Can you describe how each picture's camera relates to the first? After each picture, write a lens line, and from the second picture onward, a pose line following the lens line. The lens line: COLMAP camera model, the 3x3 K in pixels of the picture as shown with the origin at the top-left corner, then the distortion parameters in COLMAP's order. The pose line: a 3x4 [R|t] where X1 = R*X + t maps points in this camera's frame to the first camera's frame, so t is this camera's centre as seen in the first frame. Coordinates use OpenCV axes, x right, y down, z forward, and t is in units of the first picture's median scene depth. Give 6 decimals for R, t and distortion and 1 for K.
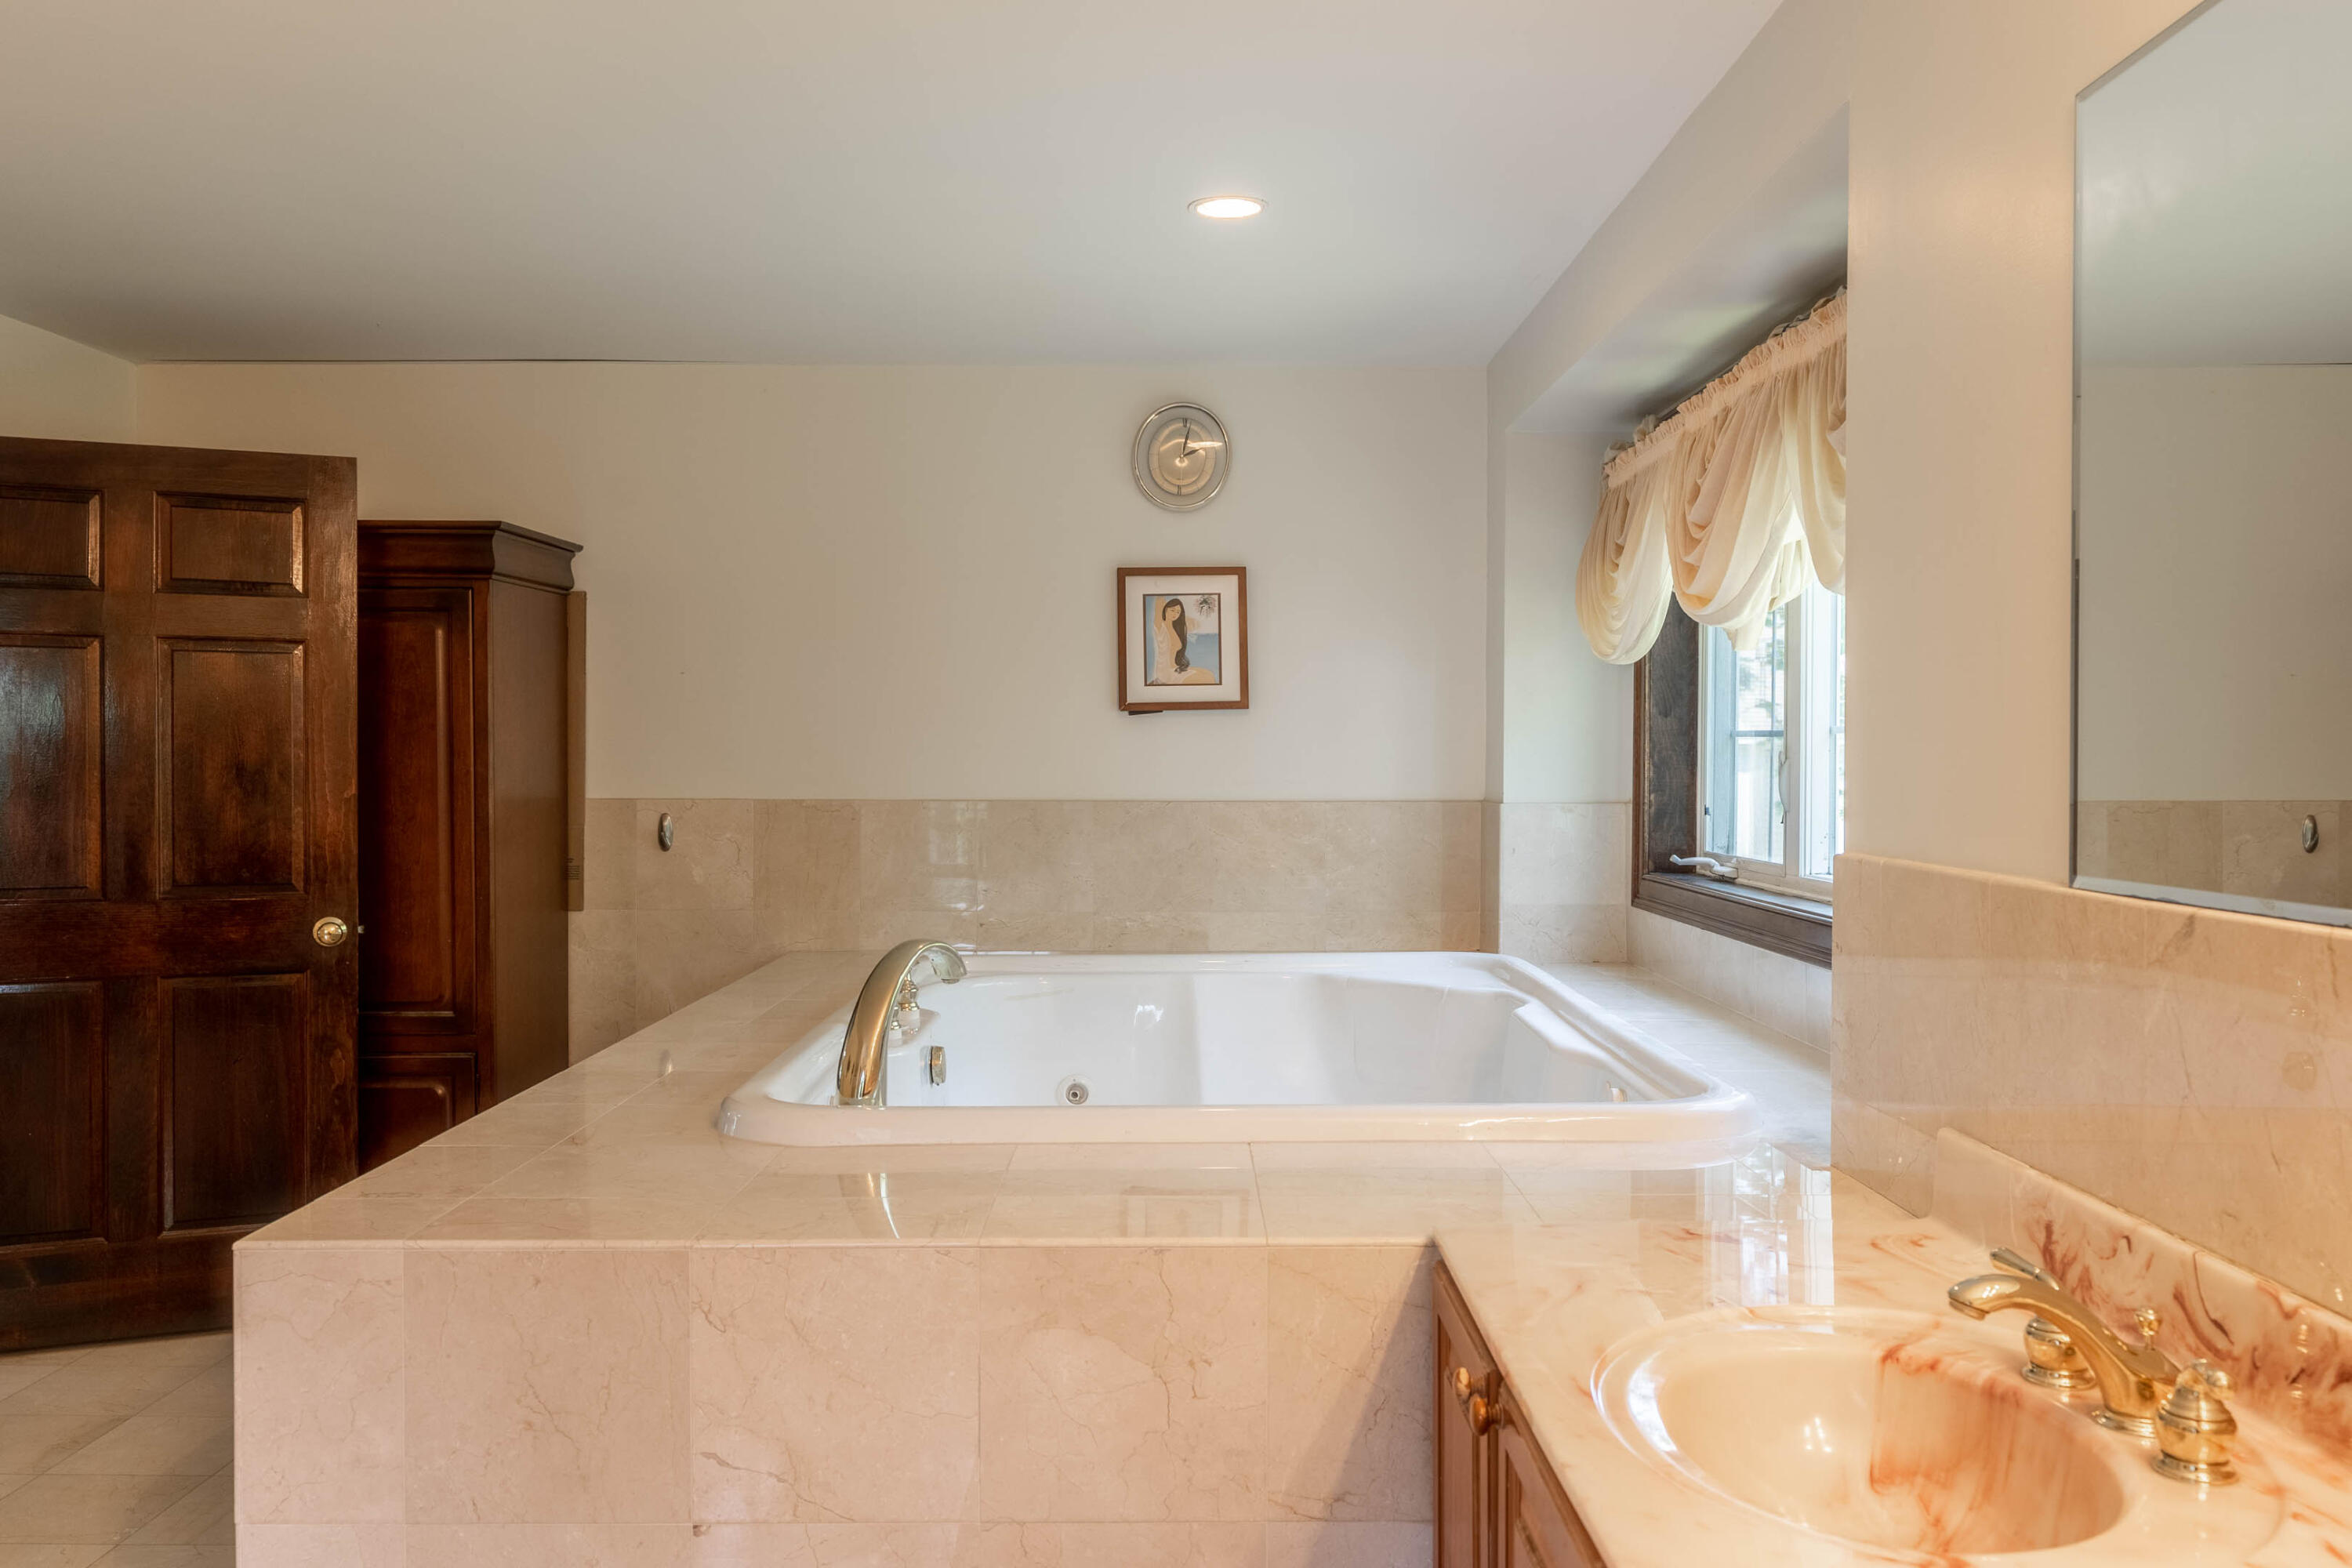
lens RADIAL K [[1861.2, 0, 1176.0], [0, 1861.2, 784.0], [0, 0, 1]] dist [0.001704, -0.000053]
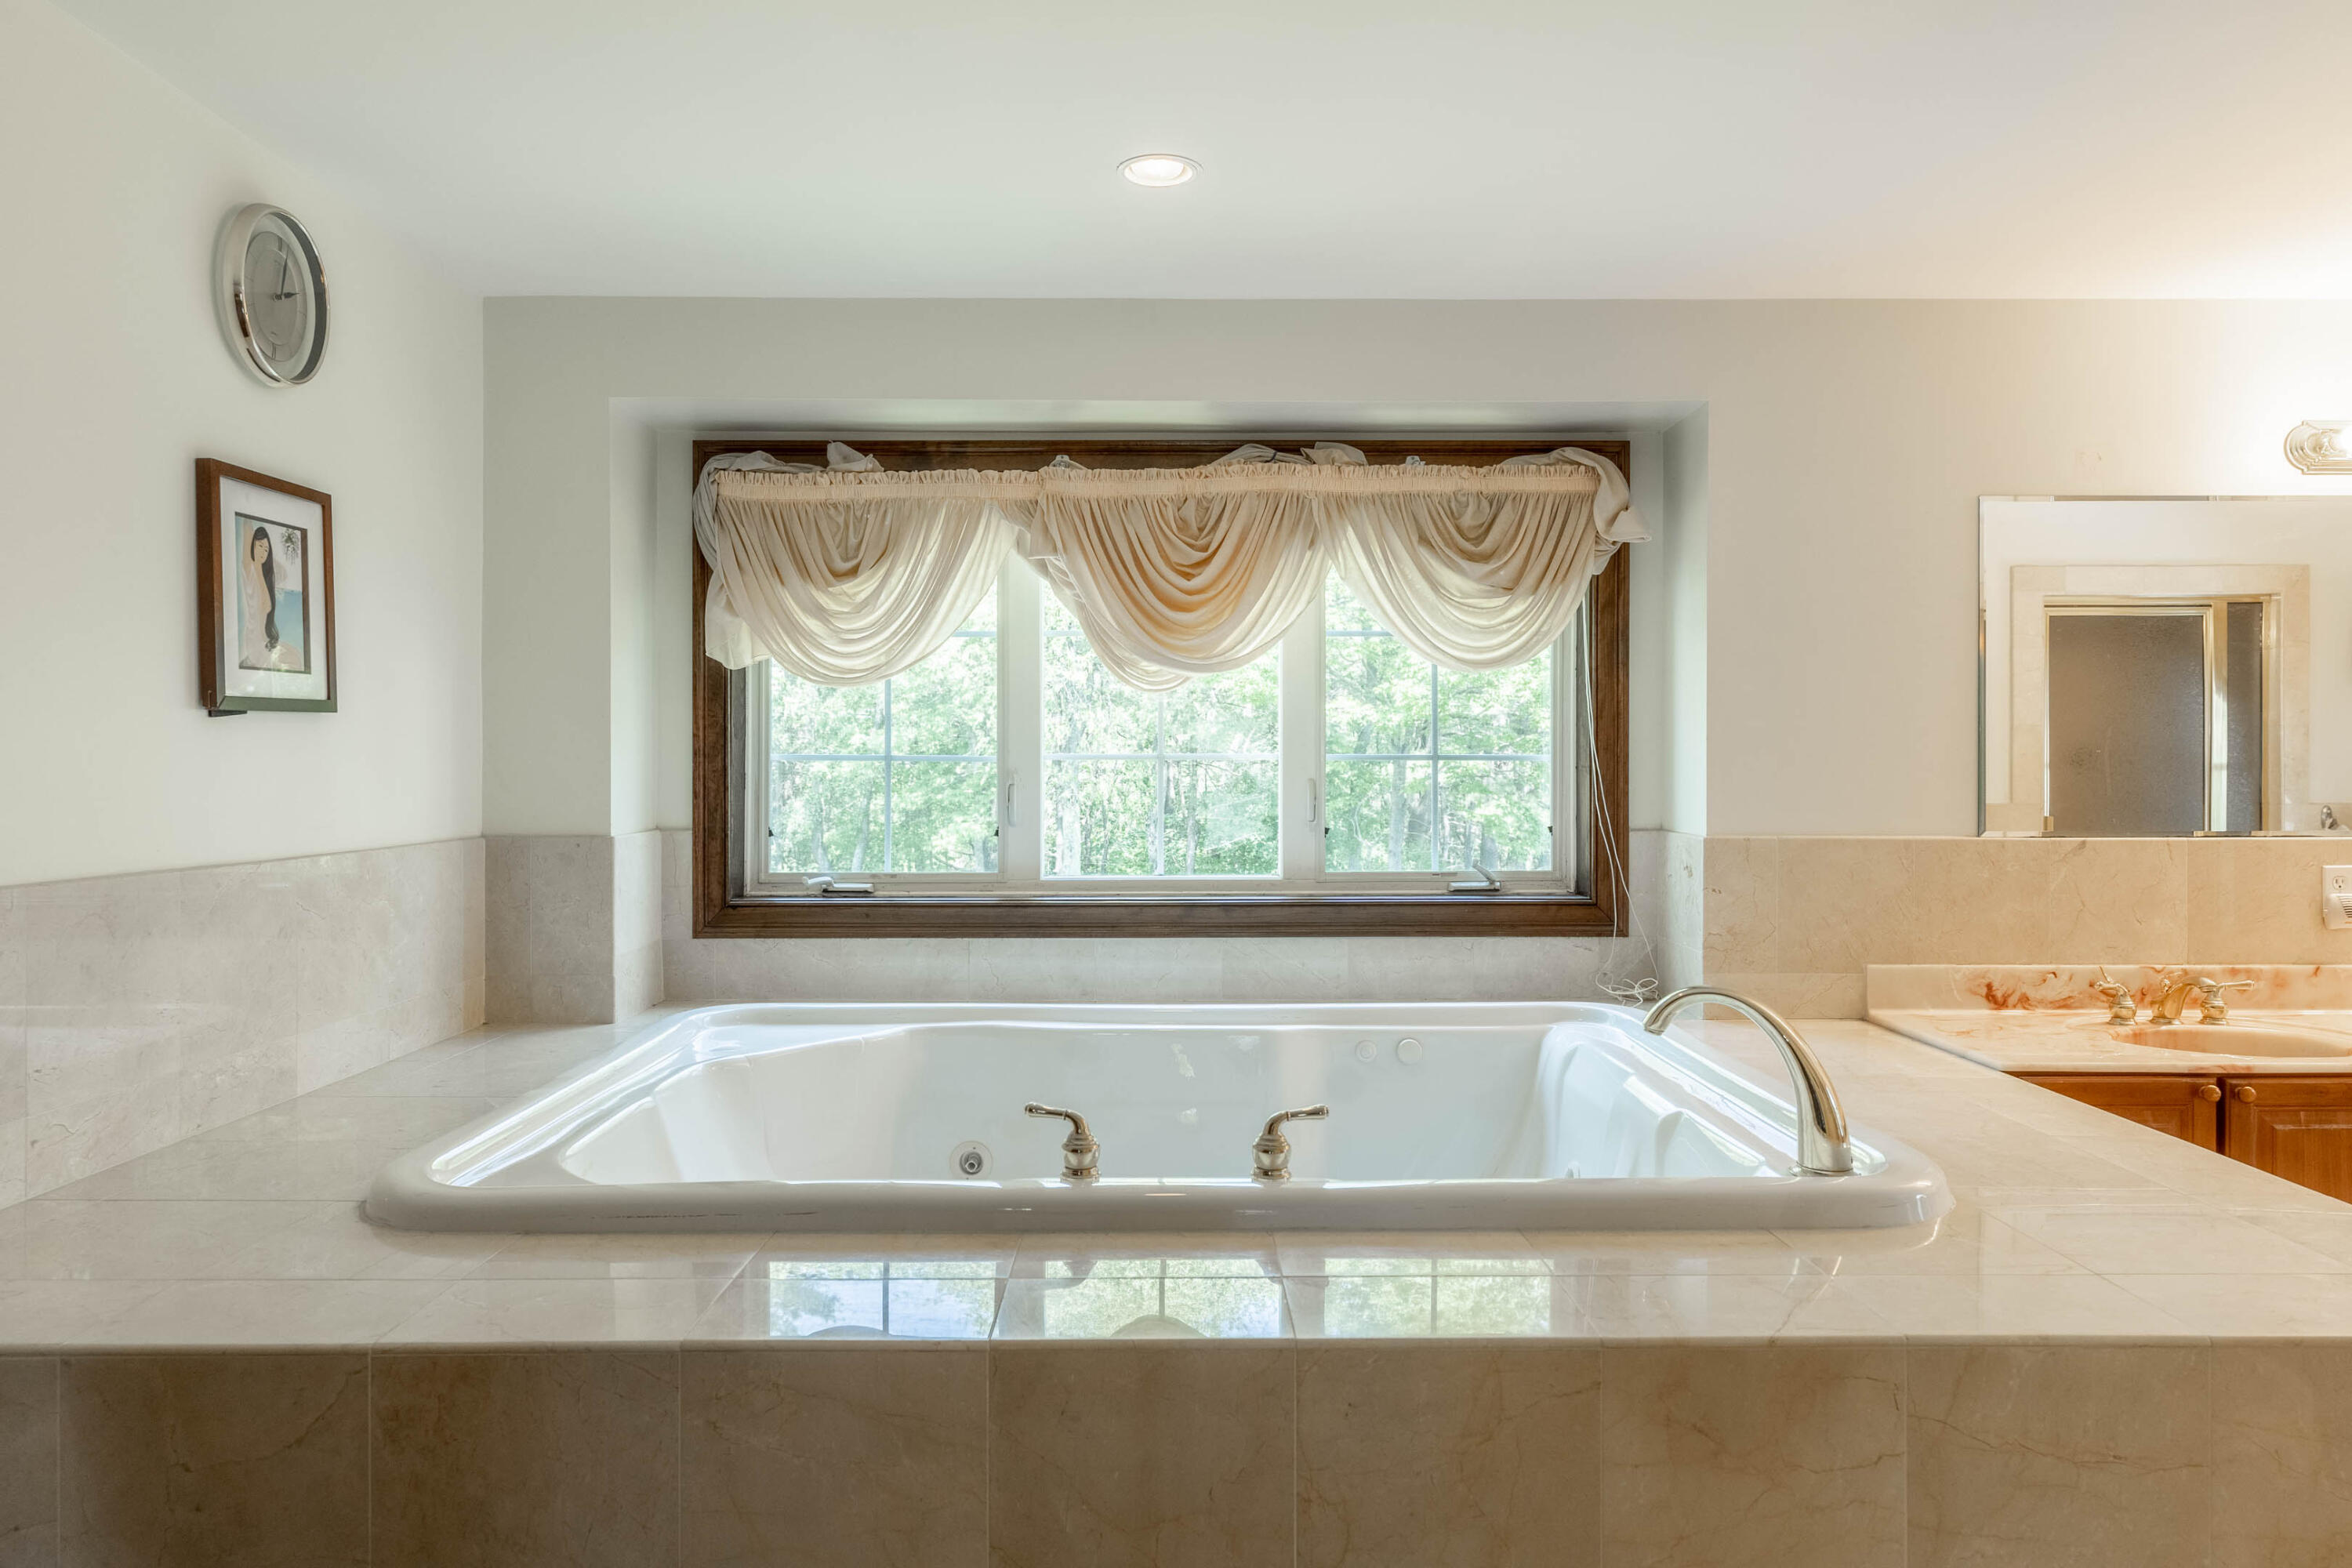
lens RADIAL K [[1552.7, 0, 1176.0], [0, 1552.7, 784.0], [0, 0, 1]] dist [-0.000455, -0.000286]
pose [[-0.002618, -0.013019, 0.999912, -0.508096], [0.015022, 0.999802, 0.013057, -0.018007], [-0.999884, 0.015055, -0.002422, 0.705072]]
